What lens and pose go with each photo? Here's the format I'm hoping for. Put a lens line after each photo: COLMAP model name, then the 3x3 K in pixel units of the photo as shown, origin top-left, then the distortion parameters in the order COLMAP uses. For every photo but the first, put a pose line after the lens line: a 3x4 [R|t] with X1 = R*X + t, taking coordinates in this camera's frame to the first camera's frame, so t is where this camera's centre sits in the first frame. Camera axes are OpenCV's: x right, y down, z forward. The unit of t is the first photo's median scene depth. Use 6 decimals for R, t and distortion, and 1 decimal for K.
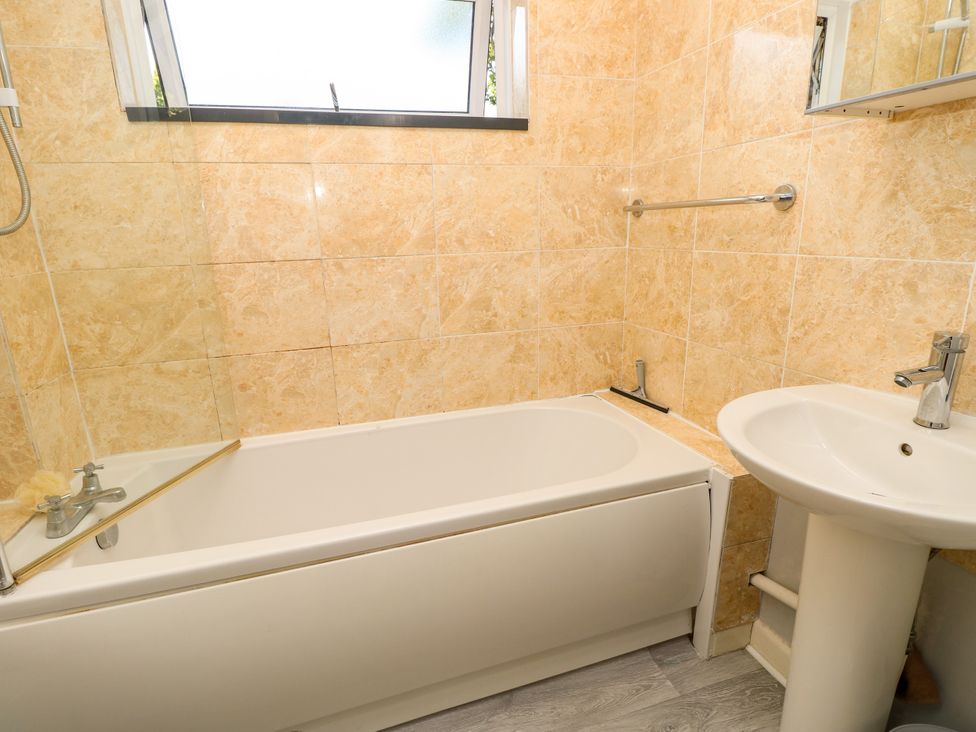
lens RADIAL K [[508.1, 0, 487.0], [0, 508.1, 364.8], [0, 0, 1]] dist [-0.001142, -0.013437]
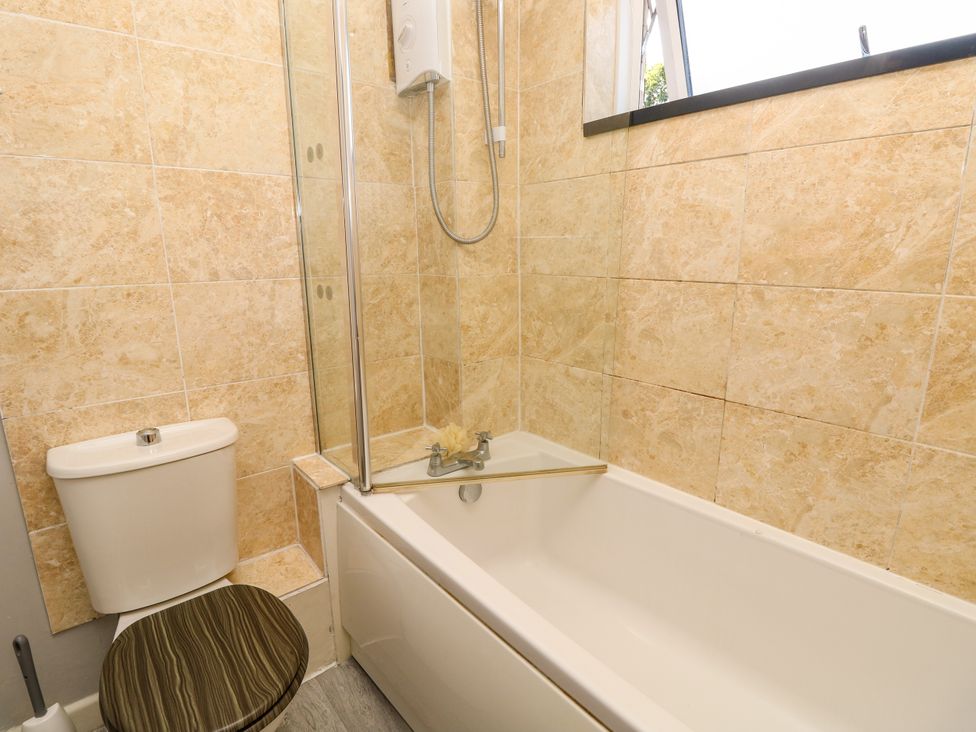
lens RADIAL K [[508.1, 0, 486.1], [0, 508.1, 366.6], [0, 0, 1]] dist [-0.001142, -0.013437]
pose [[0.371557, 0.237150, -0.897611, 0.232319], [-0.236440, 0.959118, 0.155528, -0.122698], [0.897798, 0.154444, 0.412439, 0.393287]]
